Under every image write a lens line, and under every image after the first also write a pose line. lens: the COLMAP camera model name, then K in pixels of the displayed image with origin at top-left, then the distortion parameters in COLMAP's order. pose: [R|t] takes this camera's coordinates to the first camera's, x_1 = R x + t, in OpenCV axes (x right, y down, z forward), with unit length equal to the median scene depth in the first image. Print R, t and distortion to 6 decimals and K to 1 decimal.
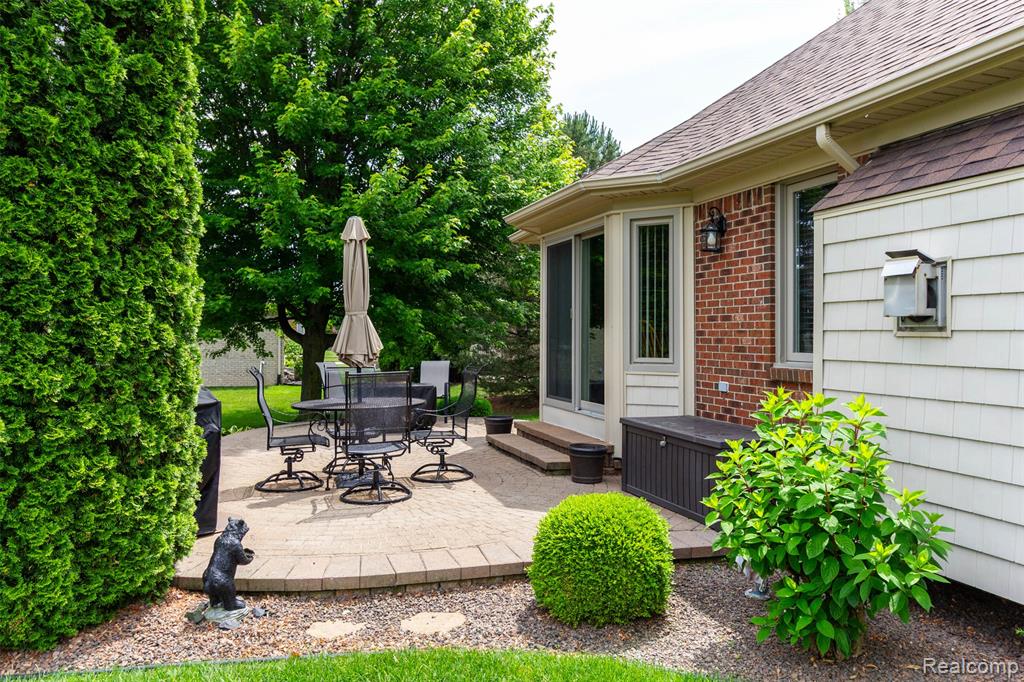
lens RADIAL K [[729.7, 0, 510.3], [0, 729.7, 338.2], [0, 0, 1]] dist [0.002169, -0.000248]
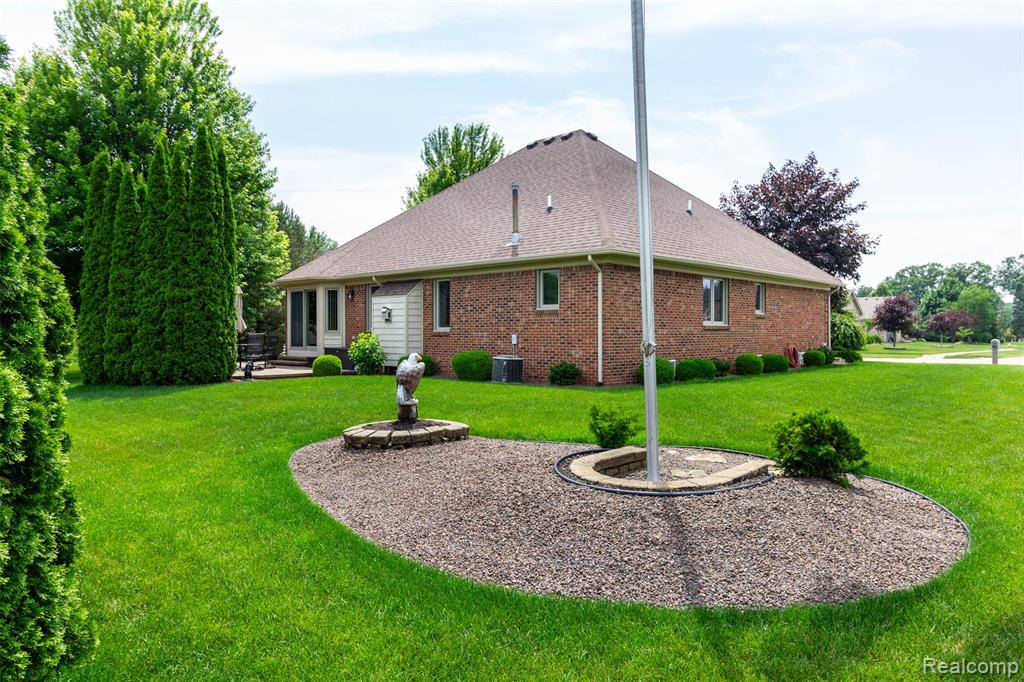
lens RADIAL K [[710.7, 0, 511.0], [0, 710.7, 336.5], [0, 0, 1]] dist [-0.005355, -0.000336]
pose [[0.885413, -0.005682, 0.464769, -0.609878], [0.004337, 0.999983, 0.003962, 0.046549], [-0.464784, -0.001492, 0.885423, -2.316249]]
